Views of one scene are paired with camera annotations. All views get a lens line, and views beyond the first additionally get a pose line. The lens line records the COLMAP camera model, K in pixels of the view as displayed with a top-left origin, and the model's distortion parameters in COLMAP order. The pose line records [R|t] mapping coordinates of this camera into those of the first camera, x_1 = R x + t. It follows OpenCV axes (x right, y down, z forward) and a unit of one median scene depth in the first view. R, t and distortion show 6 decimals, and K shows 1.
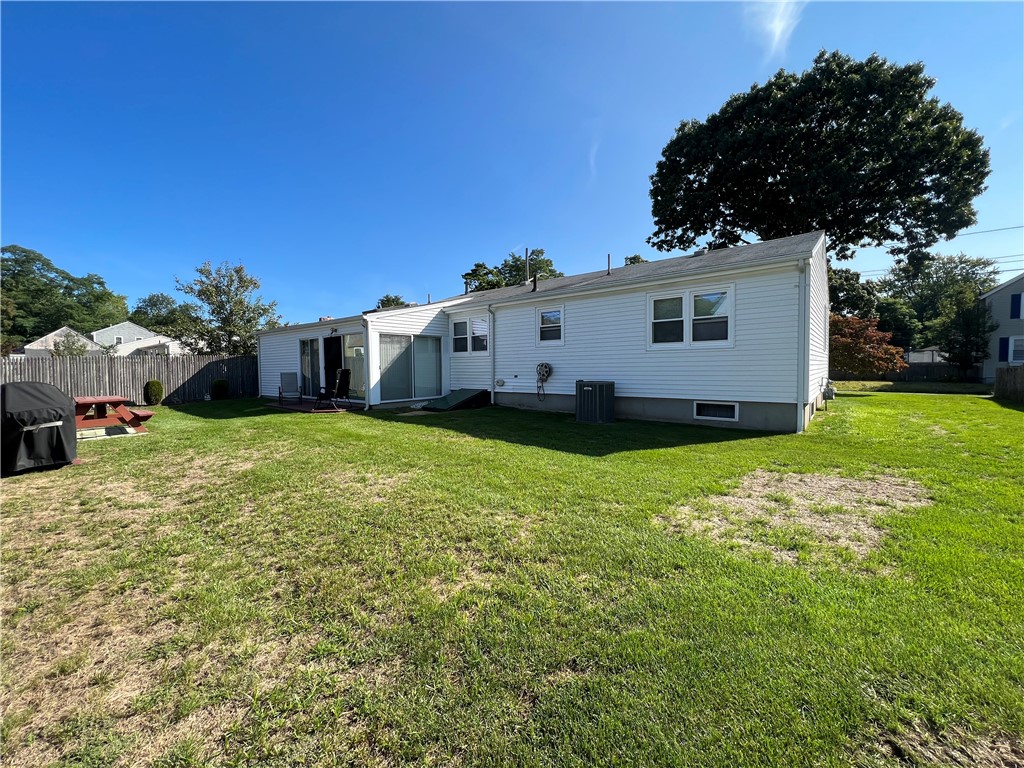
lens RADIAL K [[410.1, 0, 509.4], [0, 410.1, 381.0], [0, 0, 1]] dist [0.002574, -0.000562]
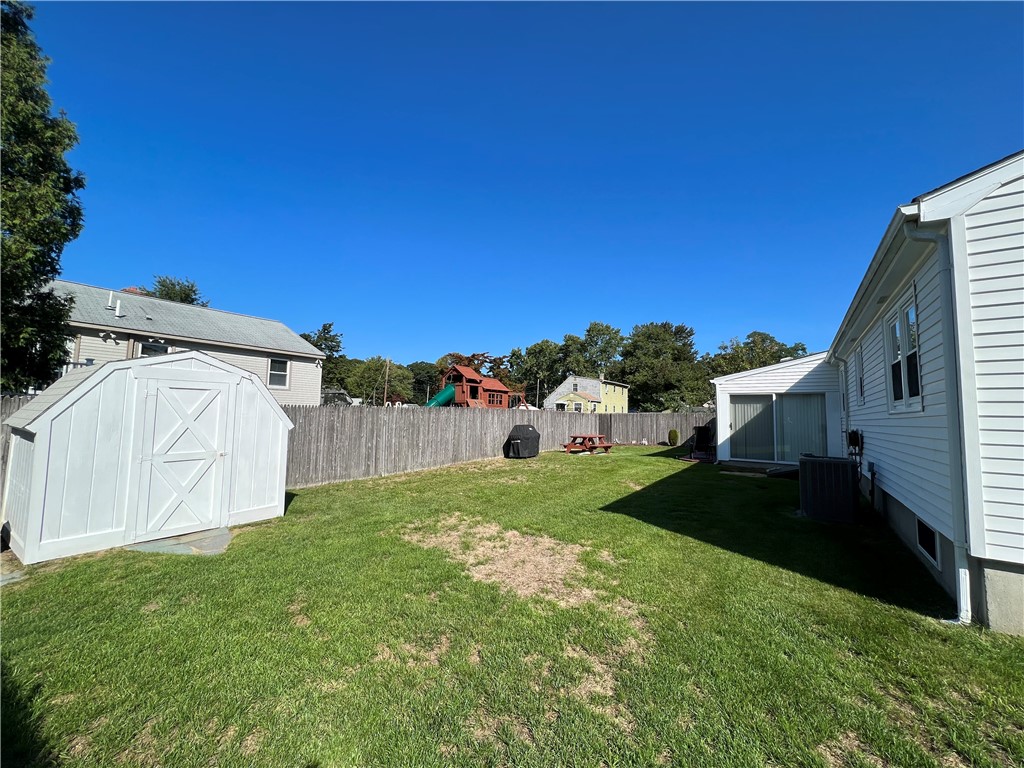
lens RADIAL K [[410.1, 0, 508.7], [0, 410.1, 384.3], [0, 0, 1]] dist [0.002574, -0.000562]
pose [[0.067448, -0.062313, -0.995775, 0.740837], [-0.055200, 0.996286, -0.066084, -0.040562], [0.996195, 0.059424, 0.063758, 0.354833]]
